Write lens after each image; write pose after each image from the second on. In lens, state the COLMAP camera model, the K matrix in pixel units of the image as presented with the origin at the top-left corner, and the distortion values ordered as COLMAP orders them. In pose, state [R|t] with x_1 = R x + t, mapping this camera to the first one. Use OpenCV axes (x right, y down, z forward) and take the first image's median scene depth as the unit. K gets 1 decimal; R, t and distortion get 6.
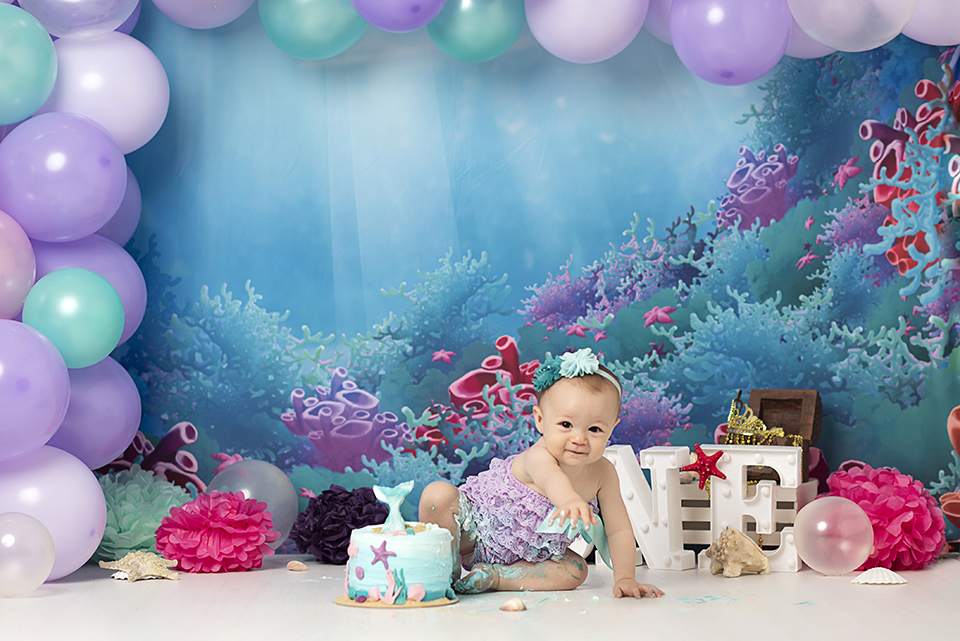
lens RADIAL K [[2479.0, 0, 497.2], [0, 2479.0, 334.9], [0, 0, 1]] dist [-0.000912, 0.000000]
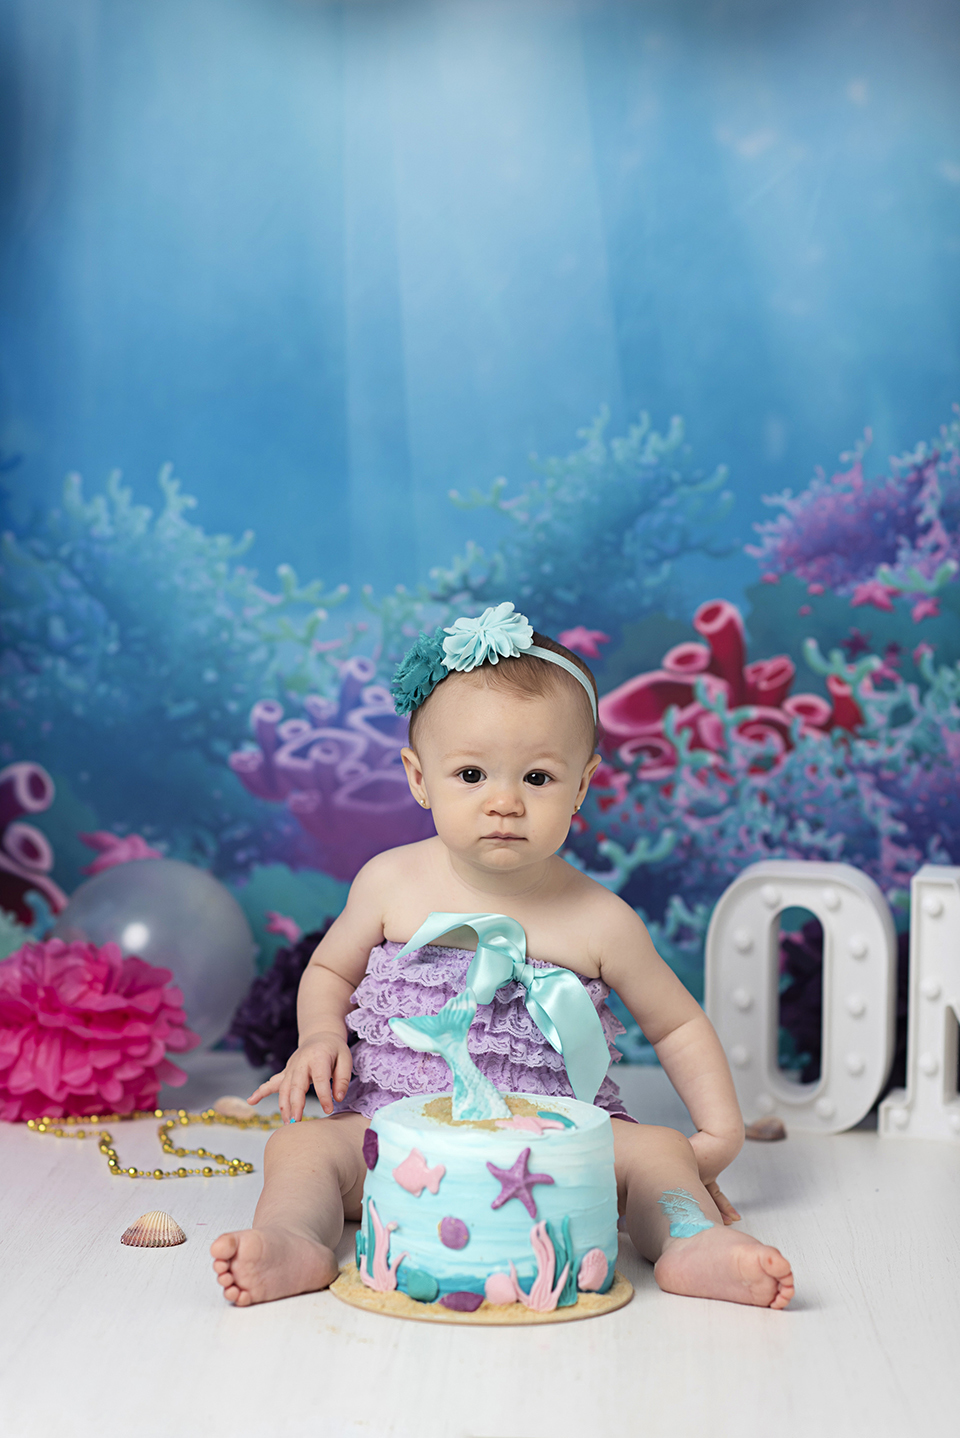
lens RADIAL K [[3541.6, 0, 509.5], [0, 3541.6, 726.6], [0, 0, 1]] dist [-0.006546, 0.000000]
pose [[0.997583, 0.032810, -0.061256, 0.005776], [-0.028450, 0.997089, 0.070742, -0.021922], [0.063399, -0.068828, 0.995612, 0.342349]]
